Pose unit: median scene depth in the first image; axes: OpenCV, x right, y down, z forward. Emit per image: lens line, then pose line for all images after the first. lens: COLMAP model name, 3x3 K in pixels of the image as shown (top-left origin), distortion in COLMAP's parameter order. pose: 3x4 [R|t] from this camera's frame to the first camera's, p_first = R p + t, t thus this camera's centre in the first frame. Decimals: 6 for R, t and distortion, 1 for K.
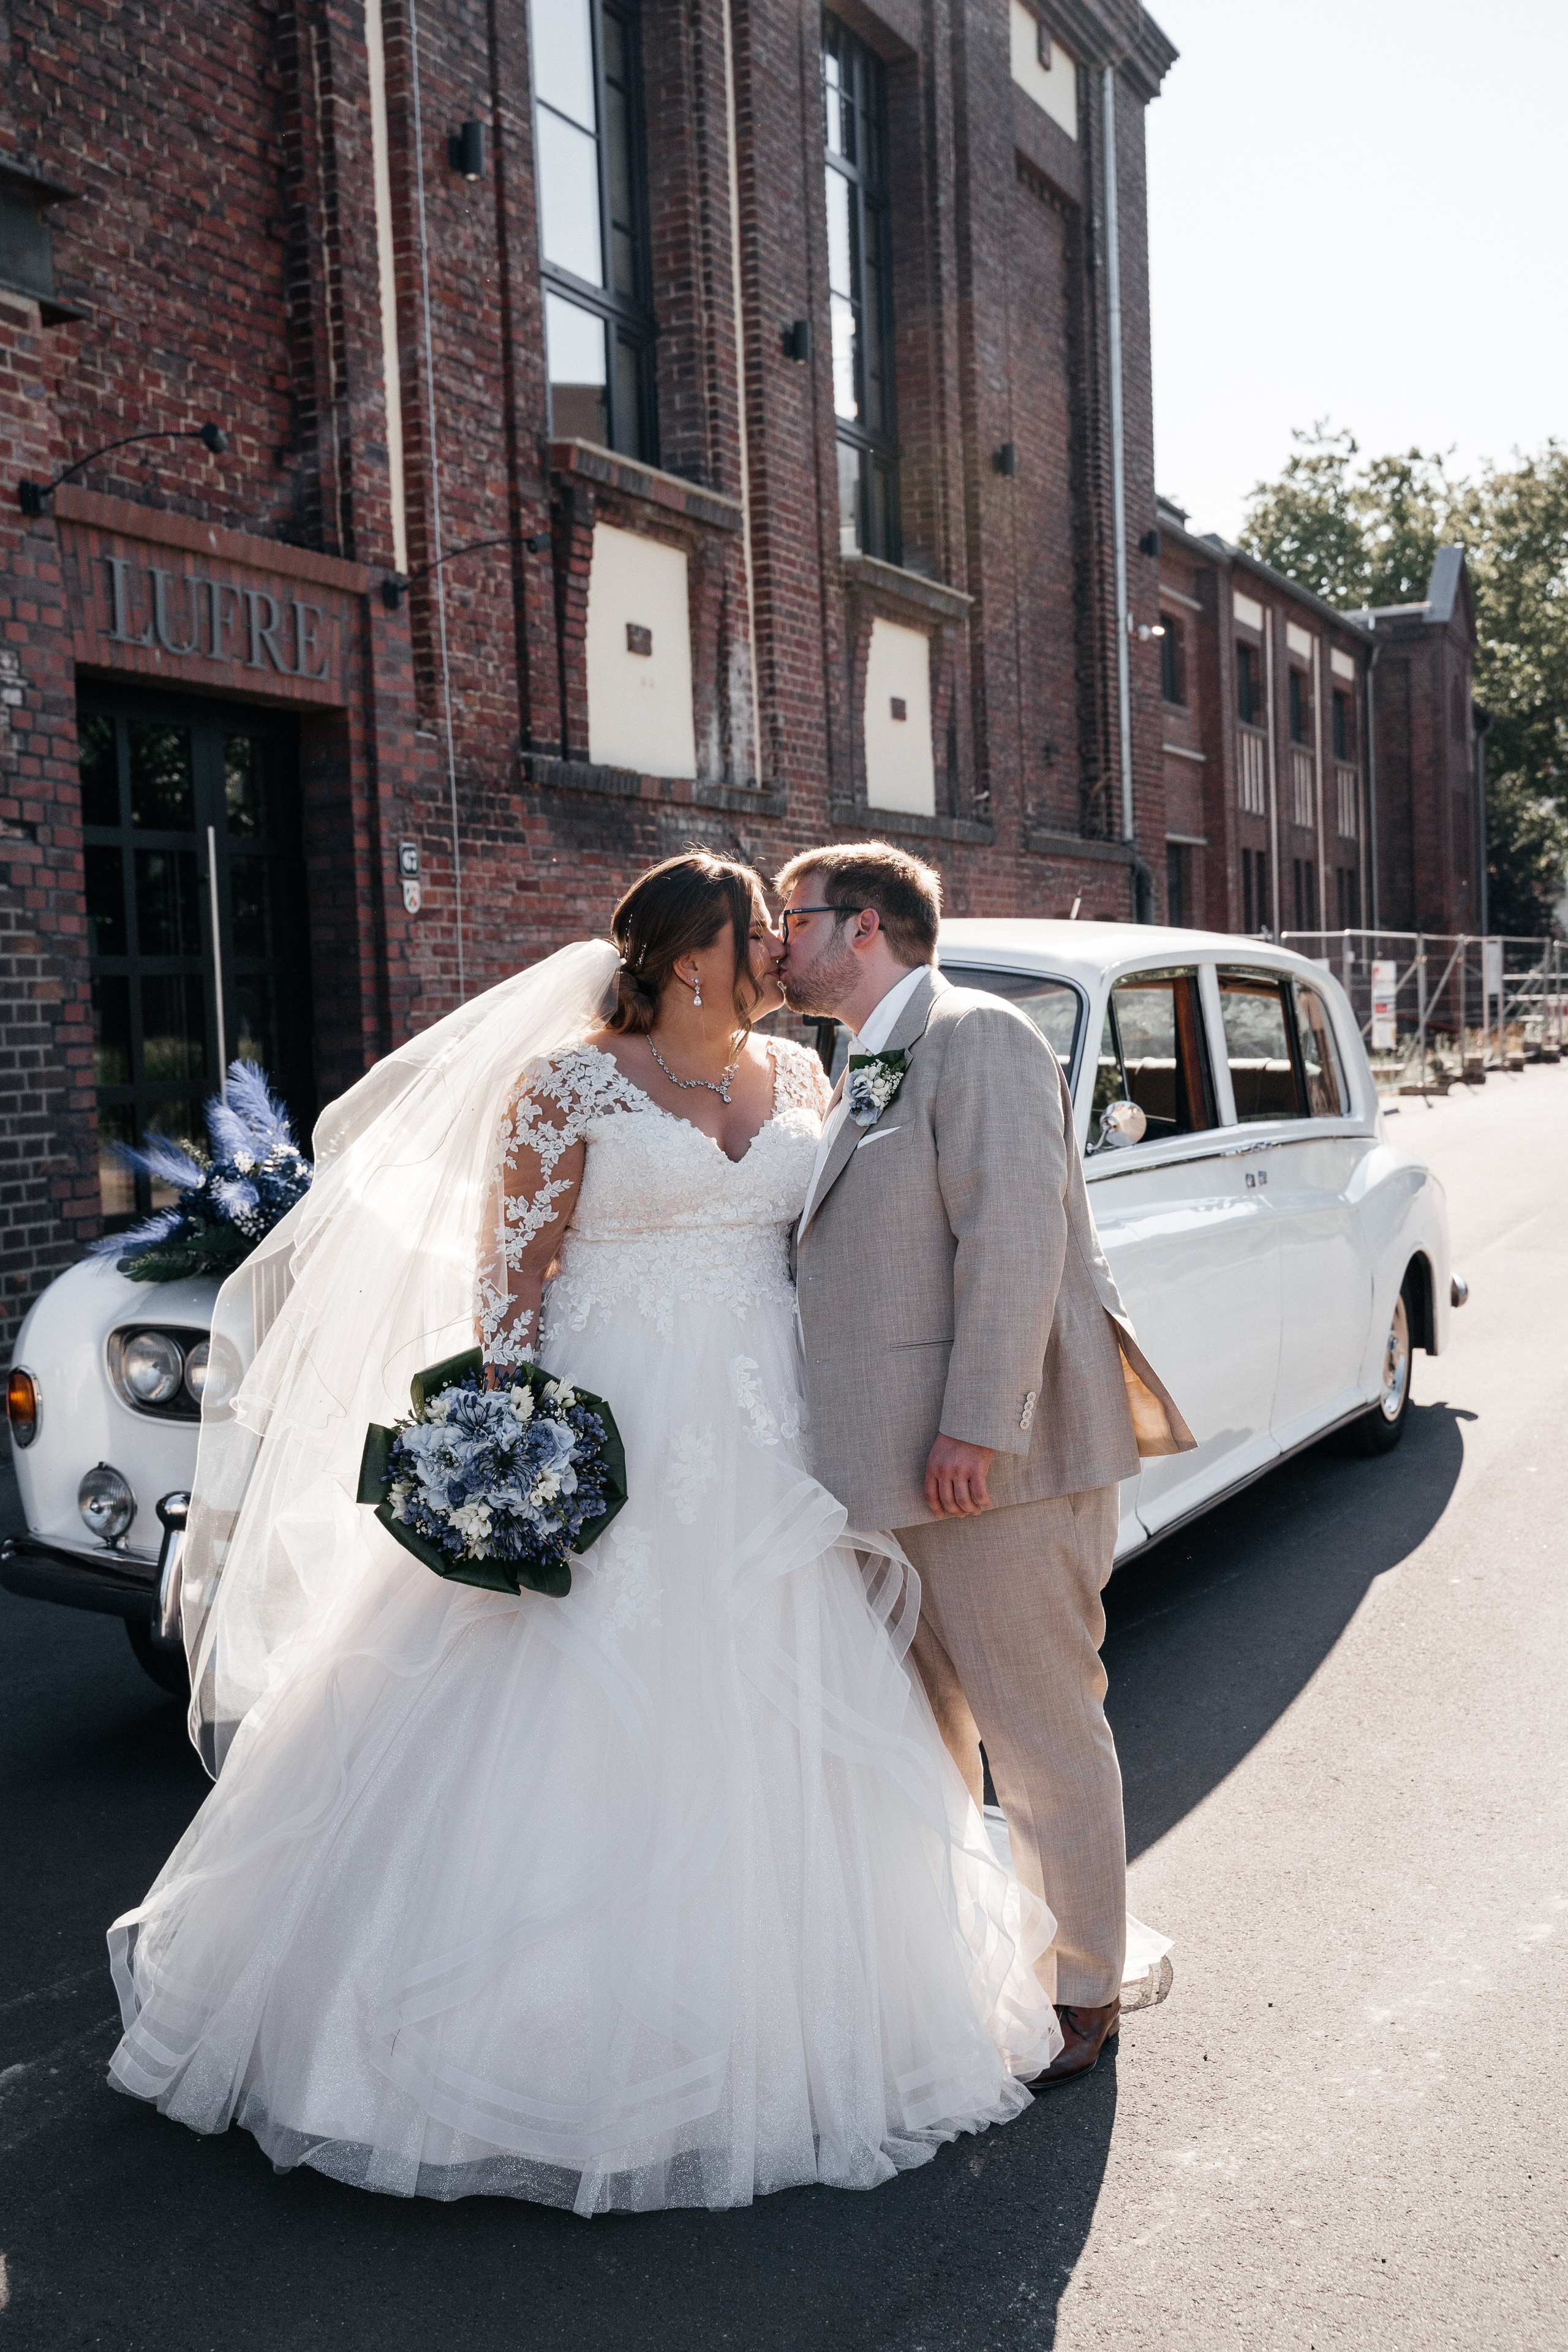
lens RADIAL K [[2613.1, 0, 782.9], [0, 2613.1, 1189.1], [0, 0, 1]] dist [0.003814, 0.000000]
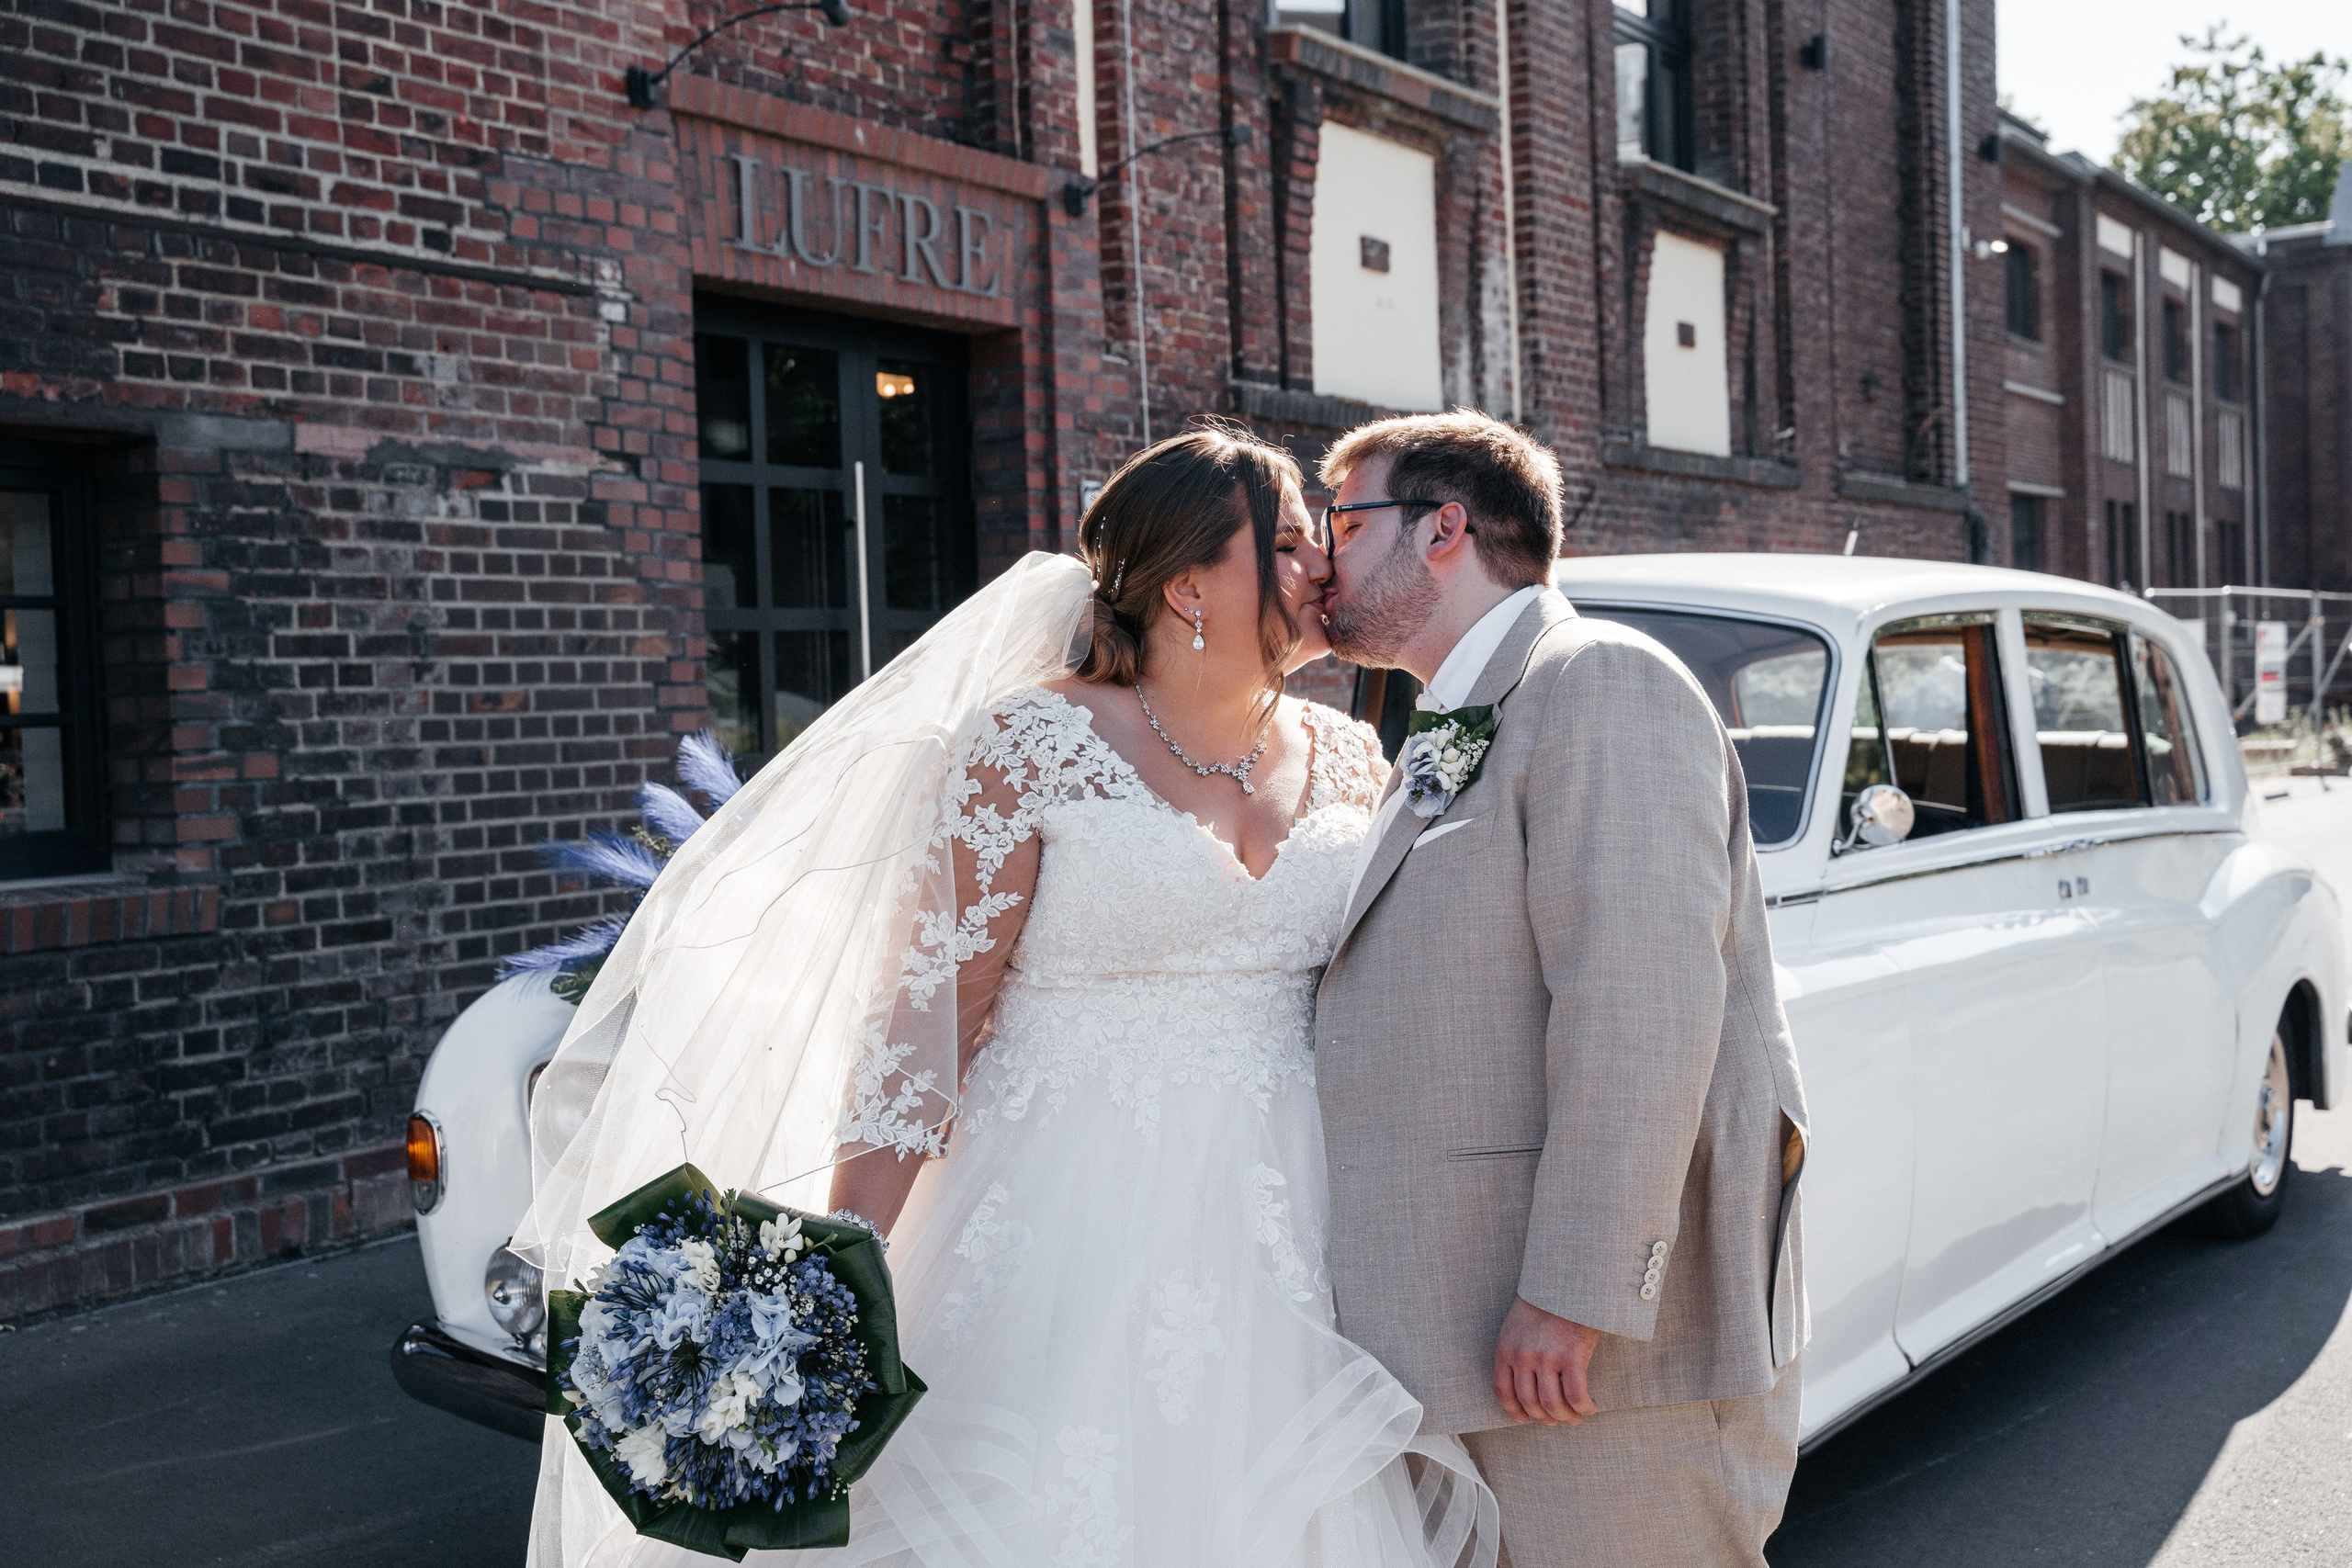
lens RADIAL K [[2775.2, 0, 1176.0], [0, 2775.2, 763.2], [0, 0, 1]] dist [0.016081, 0.000000]
pose [[0.988458, 0.007440, -0.151312, 0.031067], [-0.013371, 0.999180, -0.038223, -0.003891], [0.150904, 0.039805, 0.987747, 0.107705]]
